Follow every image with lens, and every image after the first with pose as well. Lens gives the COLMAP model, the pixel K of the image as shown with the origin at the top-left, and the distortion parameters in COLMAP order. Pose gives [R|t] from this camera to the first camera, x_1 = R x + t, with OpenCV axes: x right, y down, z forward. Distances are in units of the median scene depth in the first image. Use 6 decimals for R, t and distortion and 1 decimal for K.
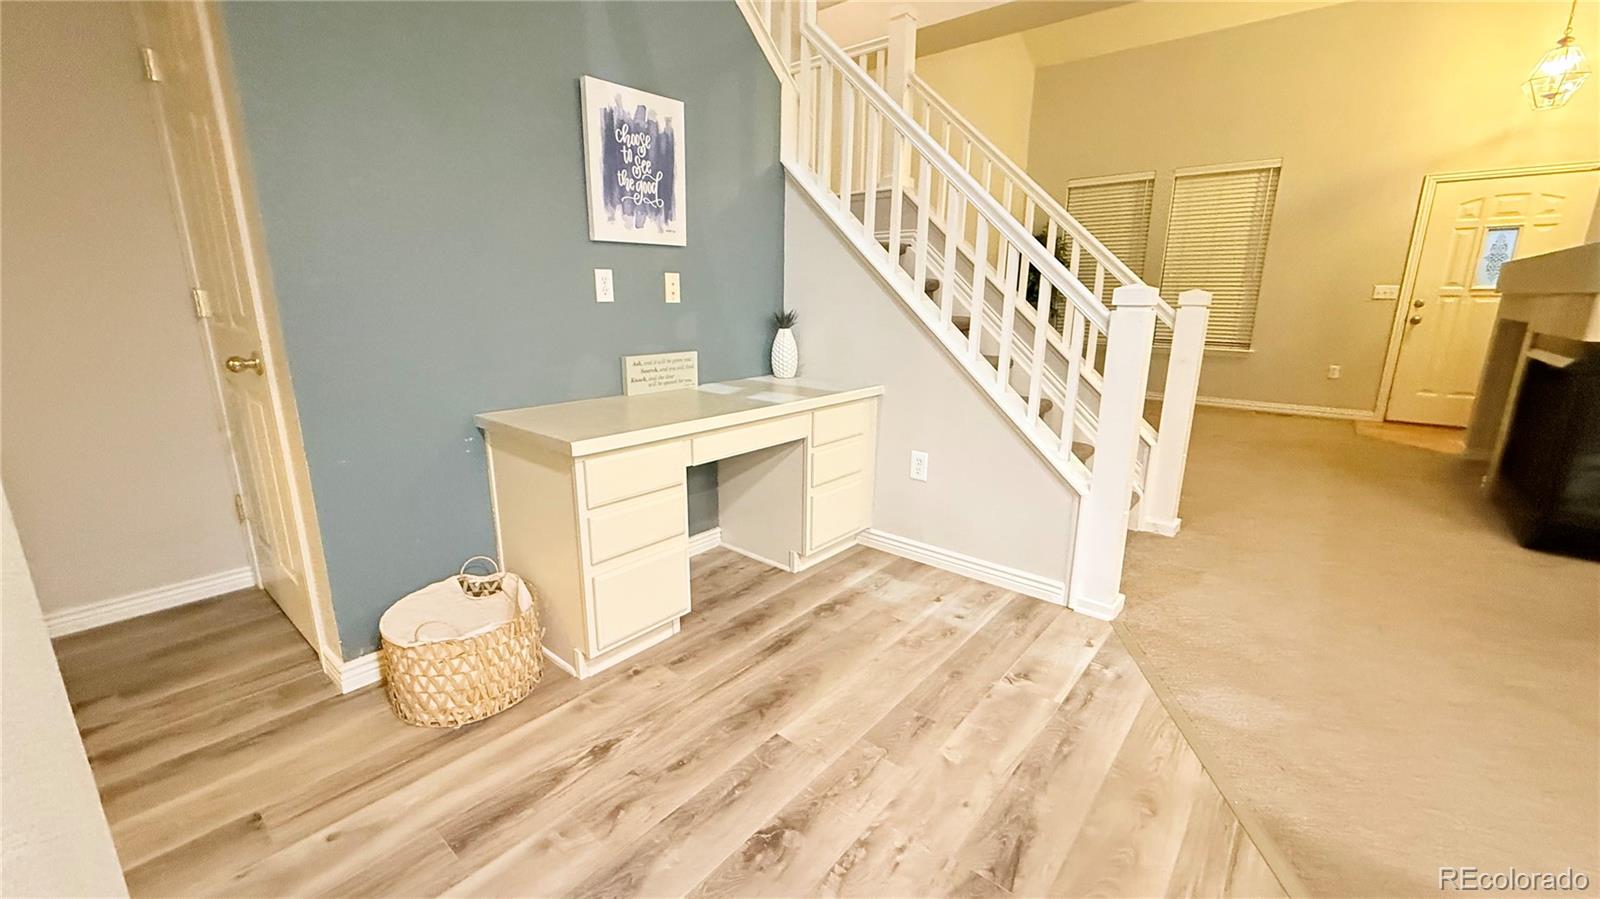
lens RADIAL K [[634.5, 0, 800.0], [0, 634.5, 449.5], [0, 0, 1]] dist [0.001329, 0.000123]
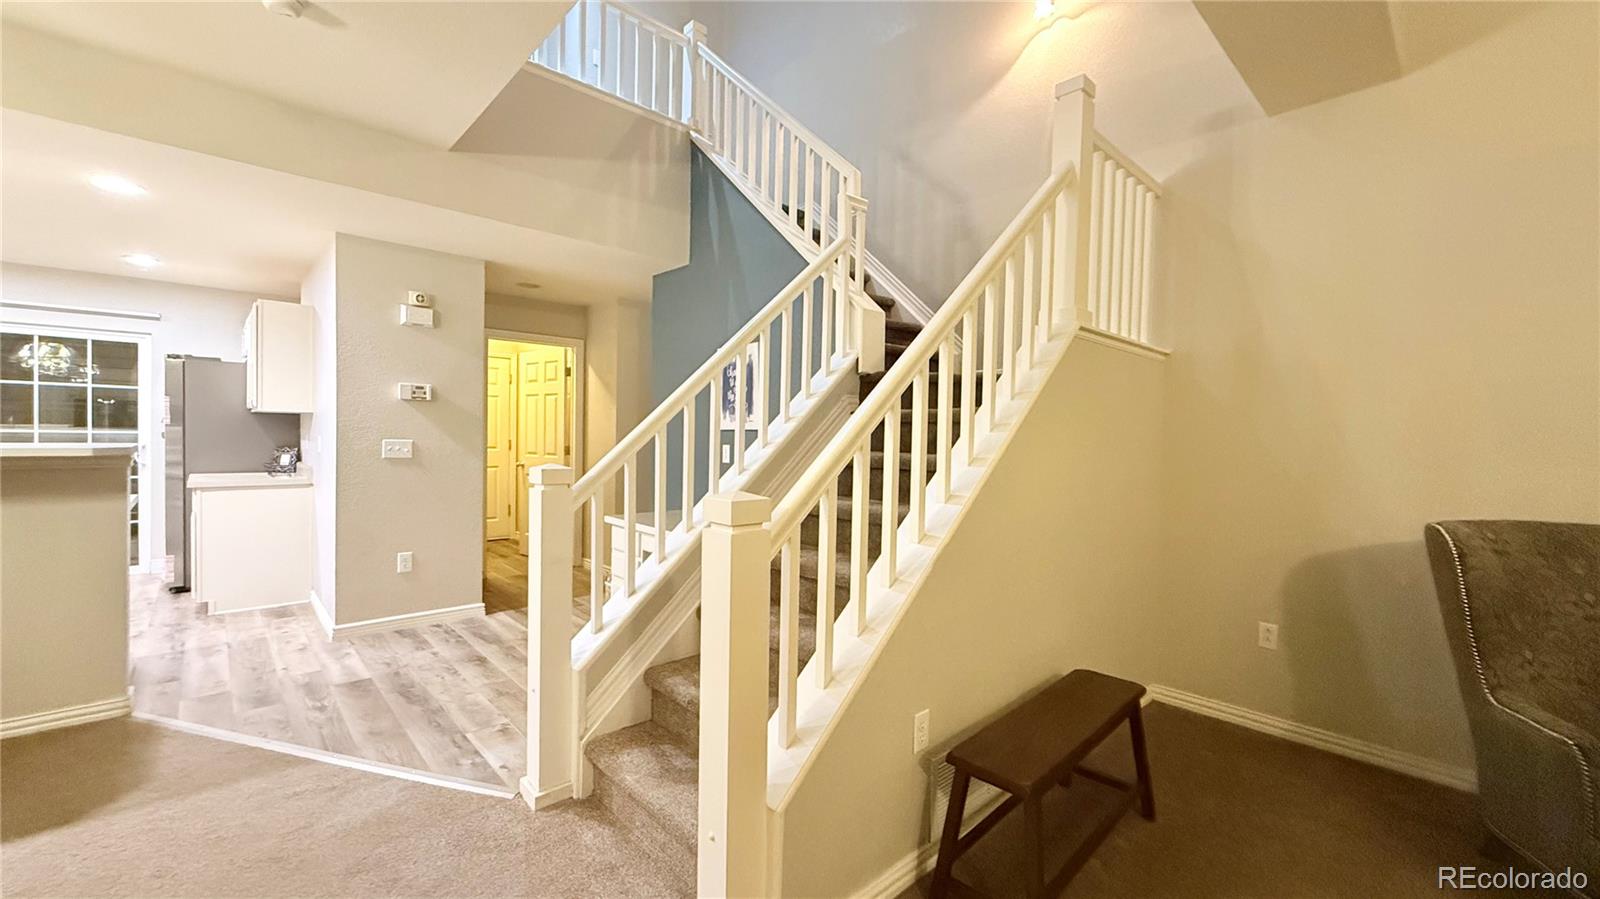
lens RADIAL K [[634.5, 0, 800.0], [0, 634.5, 449.5], [0, 0, 1]] dist [0.001329, 0.000123]
pose [[-0.122599, 0.016850, -0.992313, 1.903564], [-0.253829, 0.966069, 0.047764, -0.545931], [0.959448, 0.257734, -0.114162, 1.877892]]
